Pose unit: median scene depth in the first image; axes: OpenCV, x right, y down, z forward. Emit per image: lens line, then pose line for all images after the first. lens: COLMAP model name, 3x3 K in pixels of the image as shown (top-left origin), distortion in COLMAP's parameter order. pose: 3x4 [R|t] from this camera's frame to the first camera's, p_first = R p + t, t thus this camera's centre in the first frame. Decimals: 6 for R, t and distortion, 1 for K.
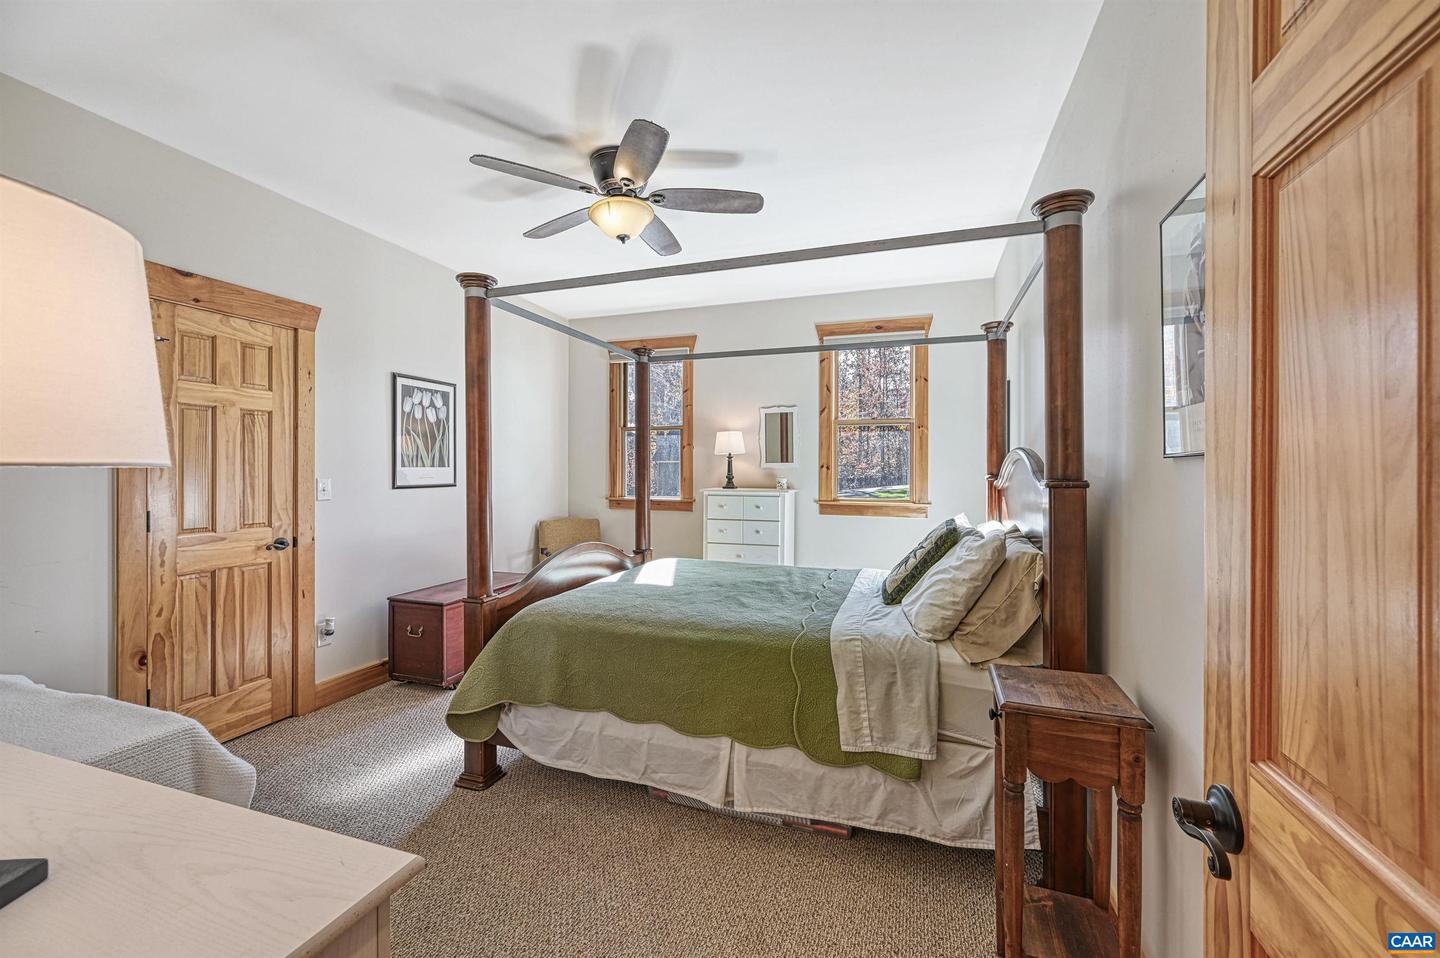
lens RADIAL K [[568.6, 0, 720.9], [0, 568.6, 475.0], [0, 0, 1]] dist [-0.000555, 0.000042]
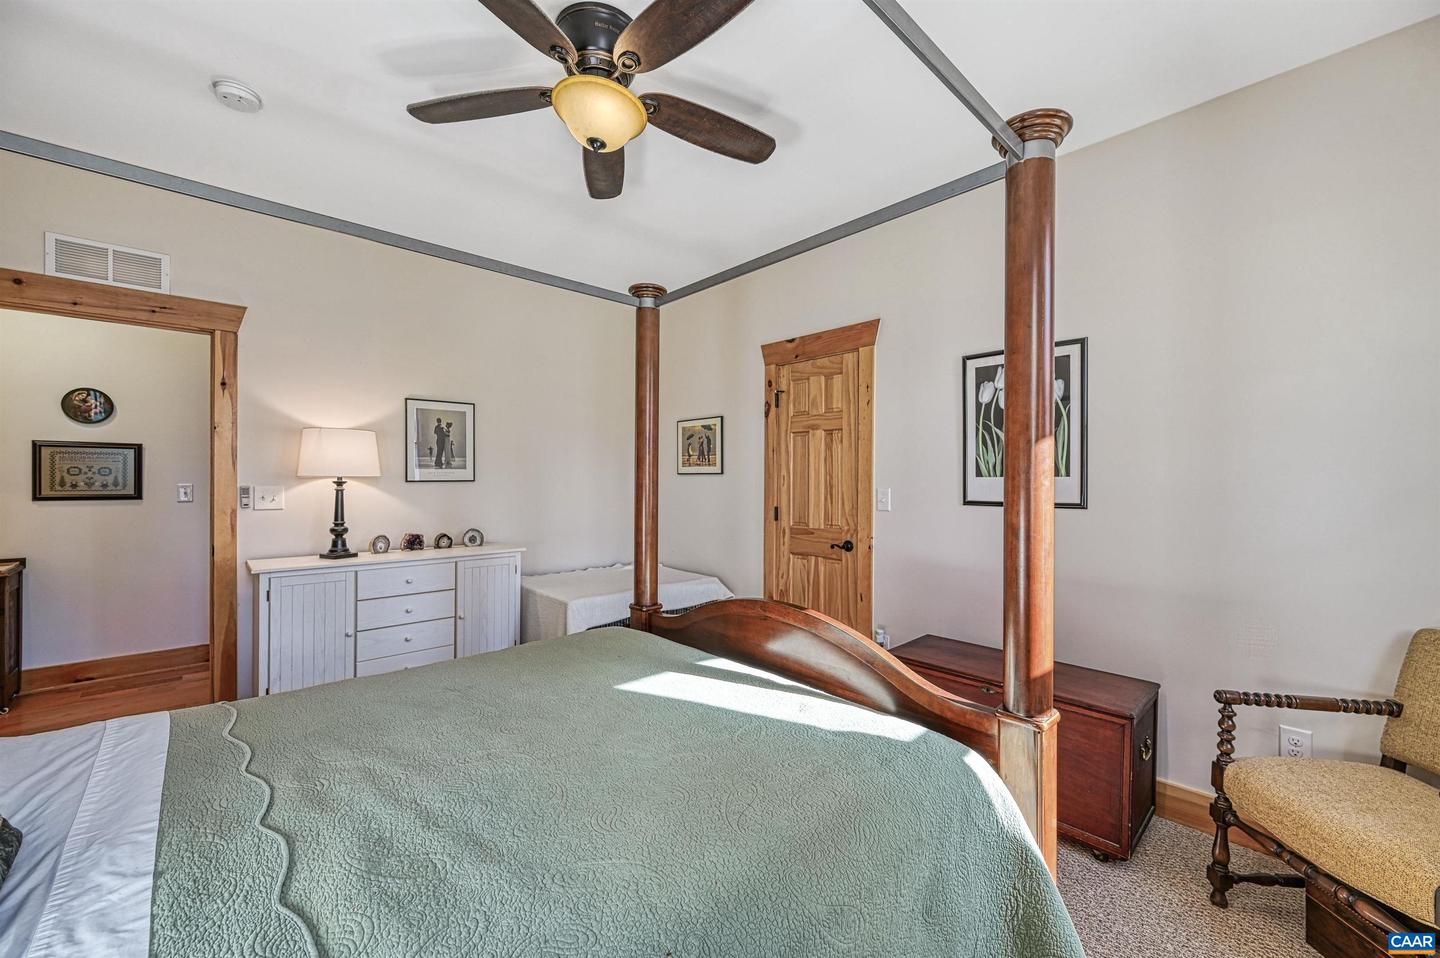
lens RADIAL K [[568.6, 0, 720.0], [0, 568.6, 471.7], [0, 0, 1]] dist [-0.000555, 0.000042]
pose [[-0.464884, 0.004179, -0.885361, 0.313165], [0.002782, 0.999991, 0.003259, -0.027713], [0.885367, -0.000948, -0.464892, 1.210172]]
